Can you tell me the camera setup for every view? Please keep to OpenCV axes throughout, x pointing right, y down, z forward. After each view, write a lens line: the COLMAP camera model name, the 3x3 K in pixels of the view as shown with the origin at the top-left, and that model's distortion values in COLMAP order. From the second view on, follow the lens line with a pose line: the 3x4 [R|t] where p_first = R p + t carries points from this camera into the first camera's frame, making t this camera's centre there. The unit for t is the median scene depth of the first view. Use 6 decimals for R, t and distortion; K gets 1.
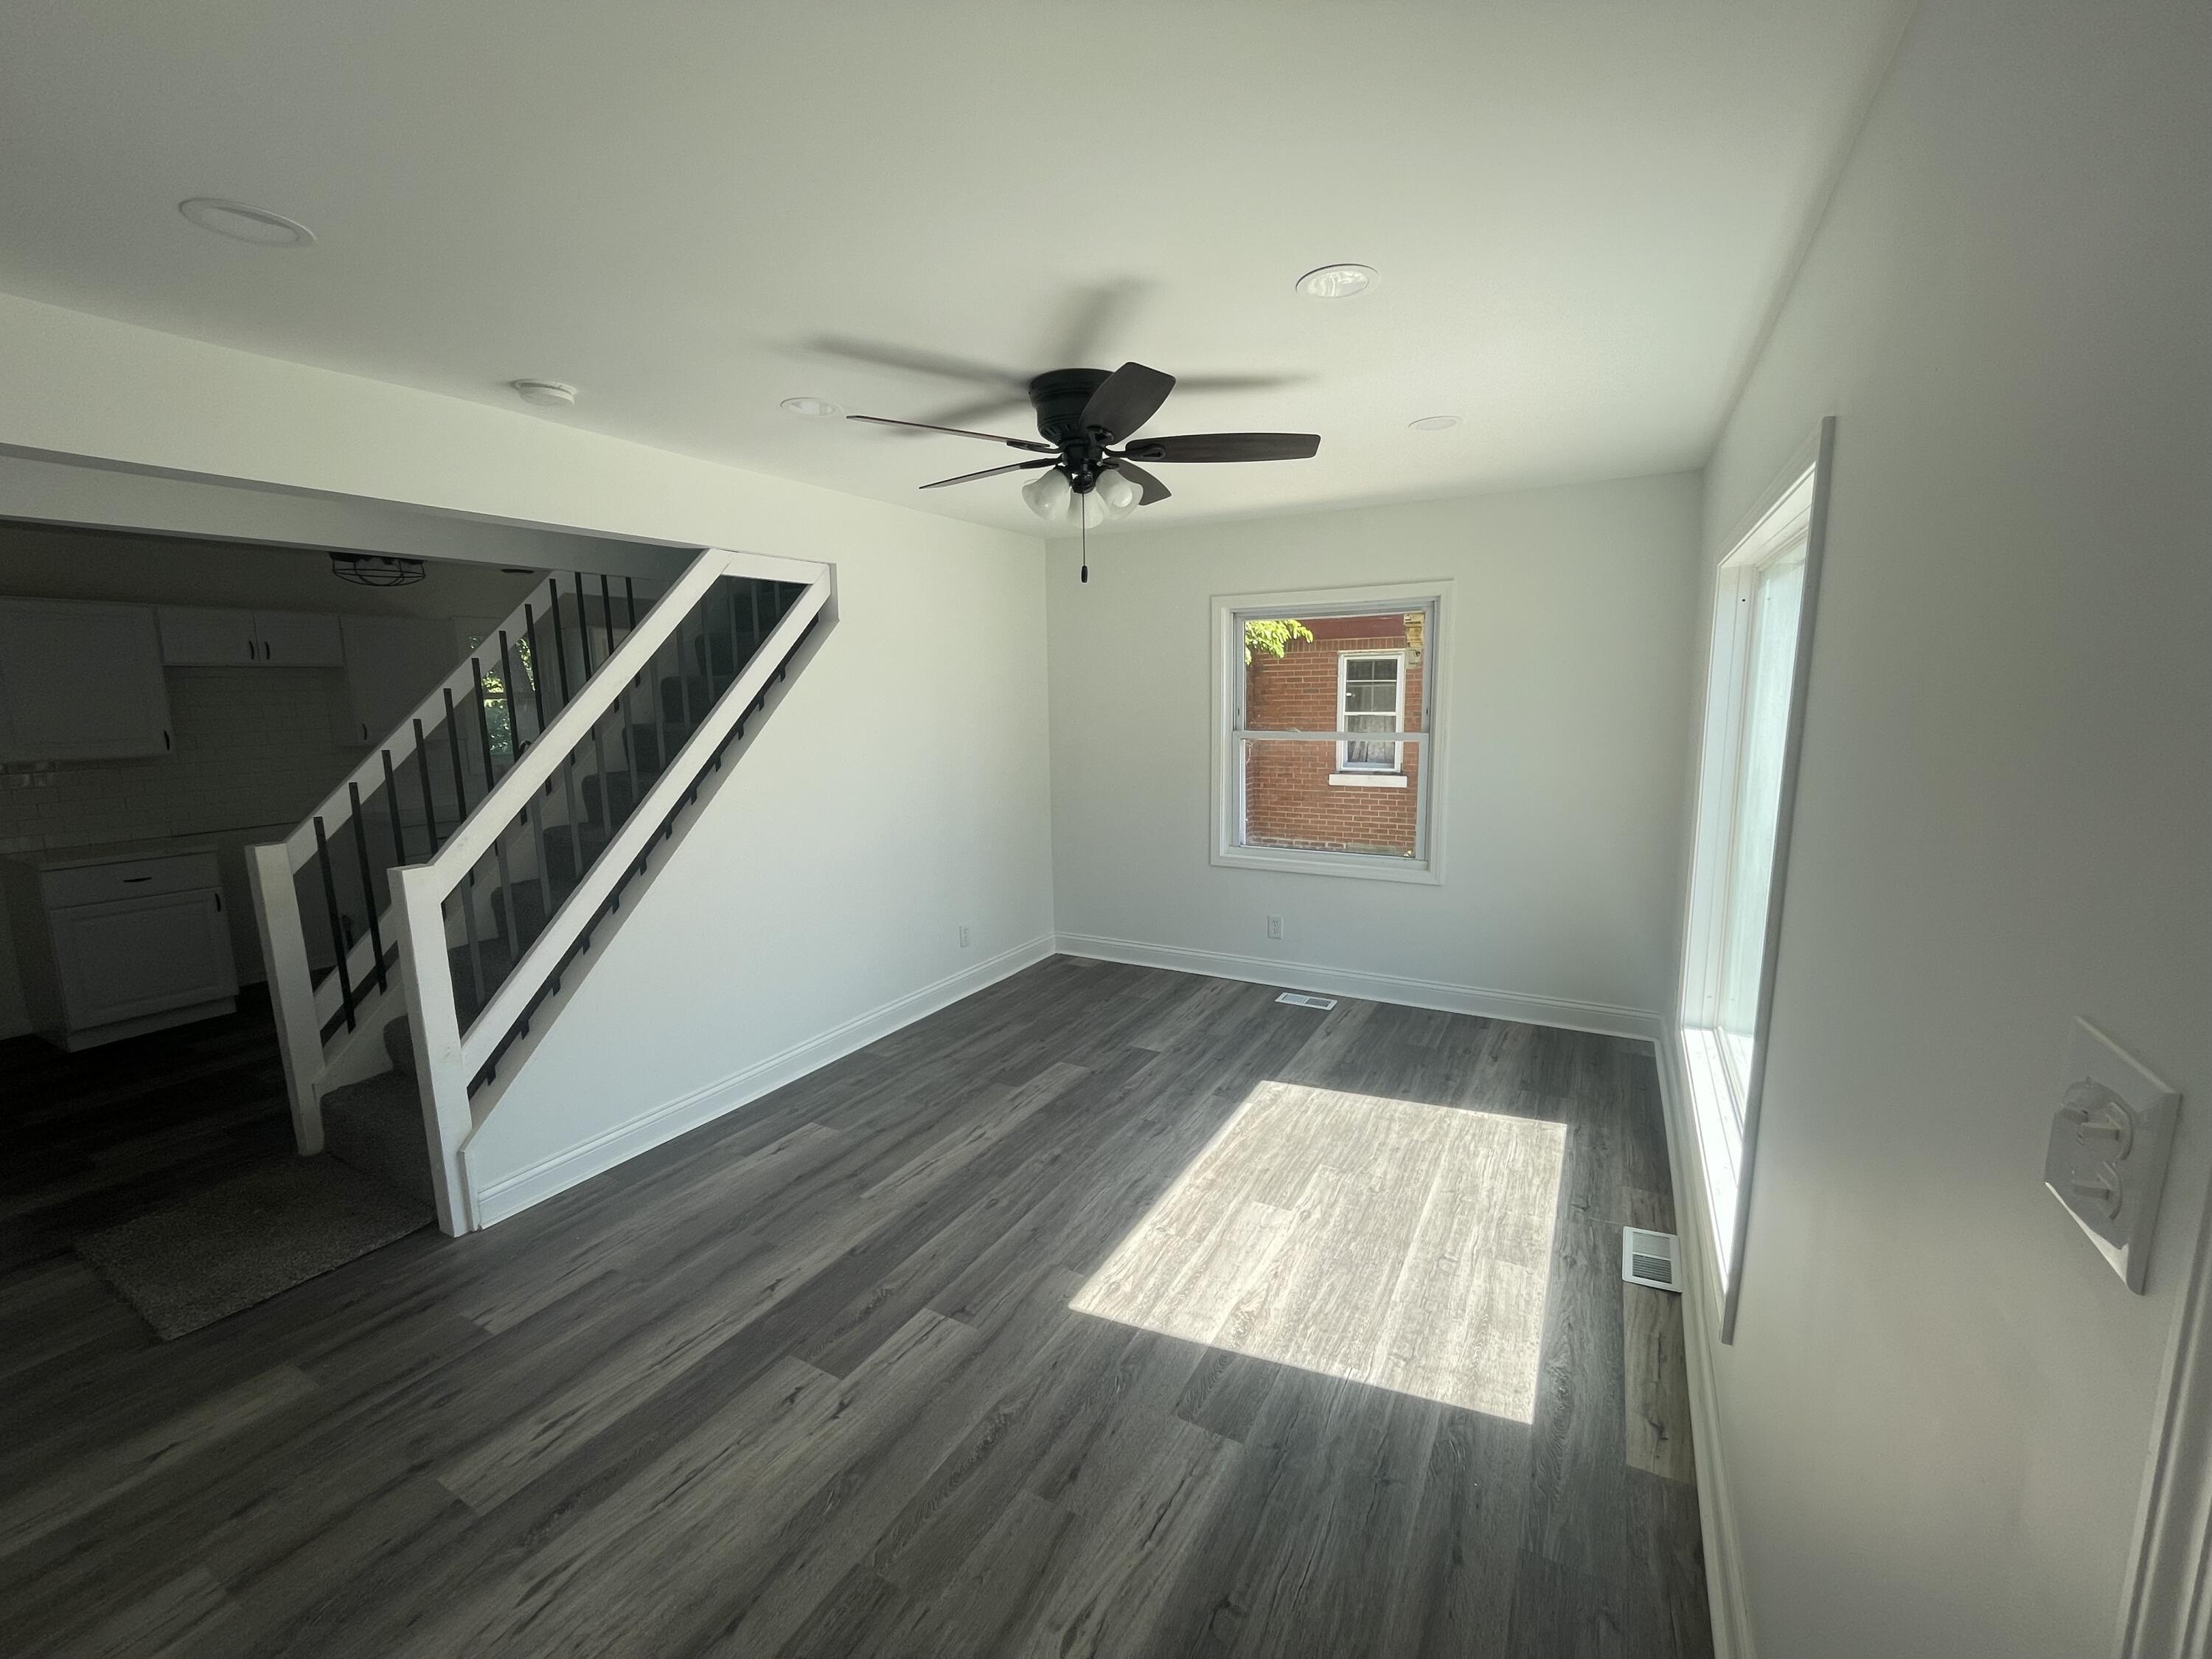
lens RADIAL K [[894.2, 0, 1112.5], [0, 894.2, 826.1], [0, 0, 1]] dist [-0.001854, -0.000415]
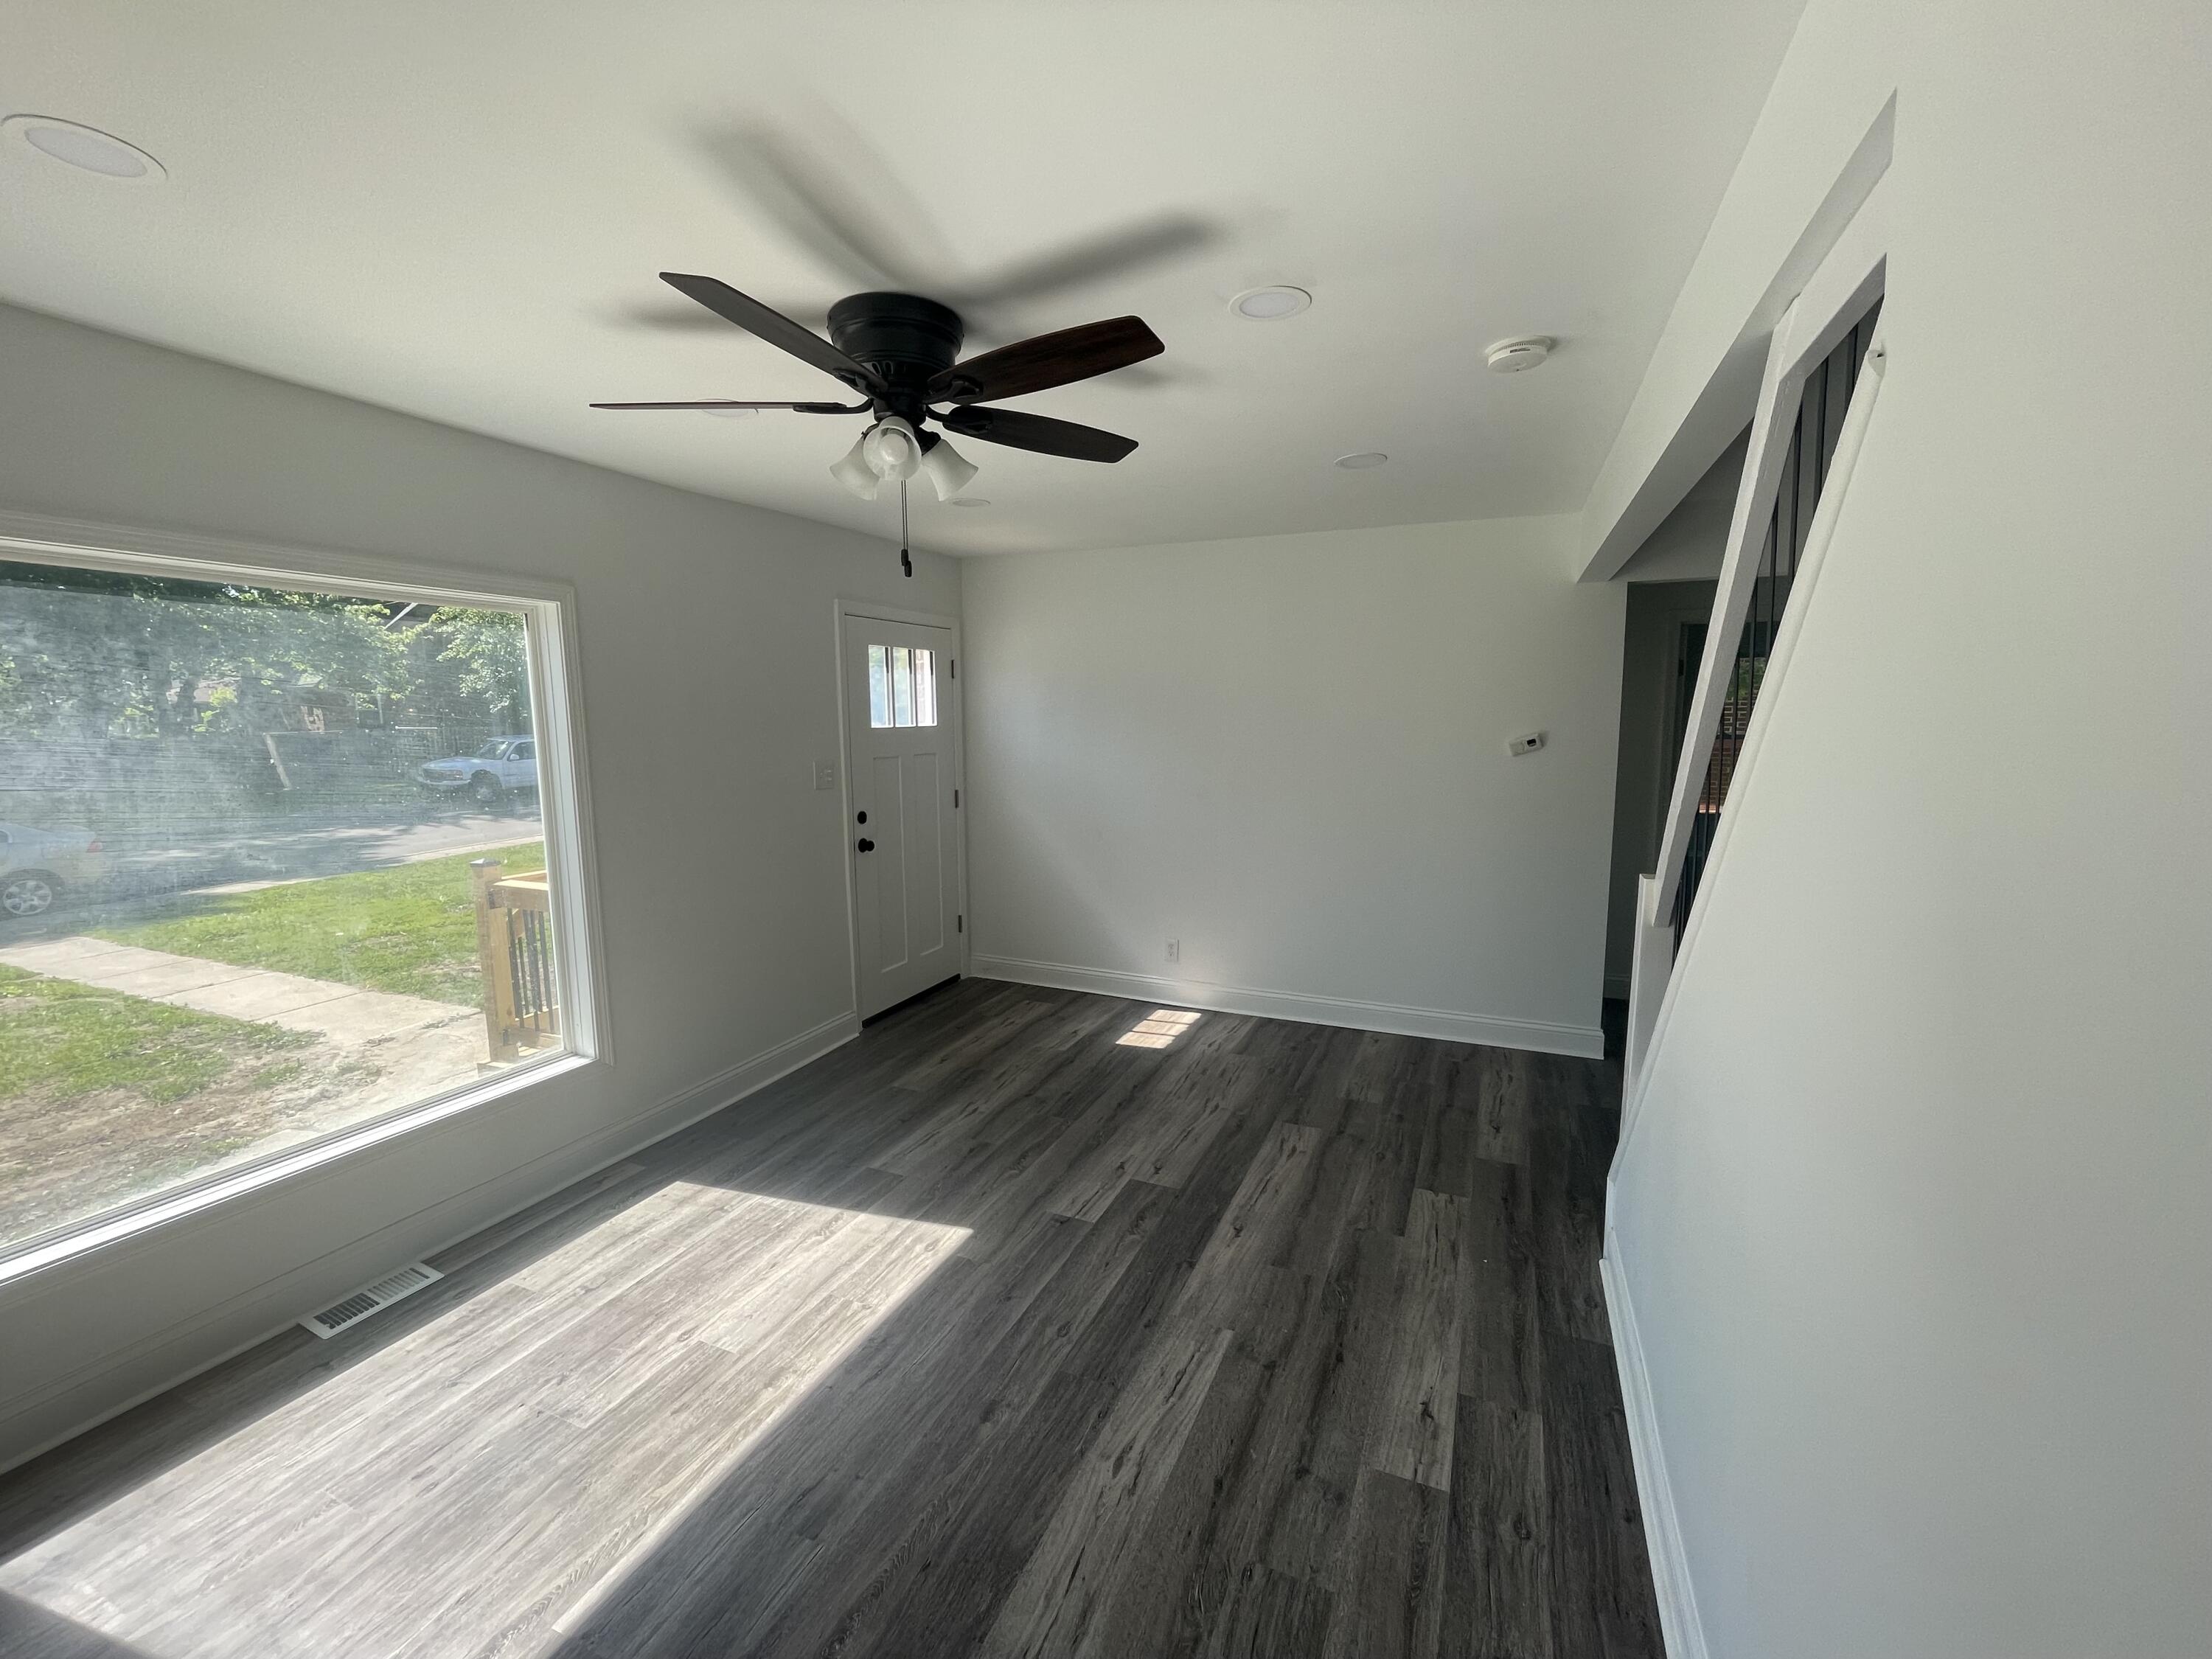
lens RADIAL K [[894.2, 0, 1106.7], [0, 894.2, 827.8], [0, 0, 1]] dist [-0.001854, -0.000415]
pose [[-0.995954, 0.037273, -0.081770, -0.139339], [0.013529, 0.961744, 0.273616, -0.272564], [0.088840, 0.271403, -0.958357, 1.871451]]
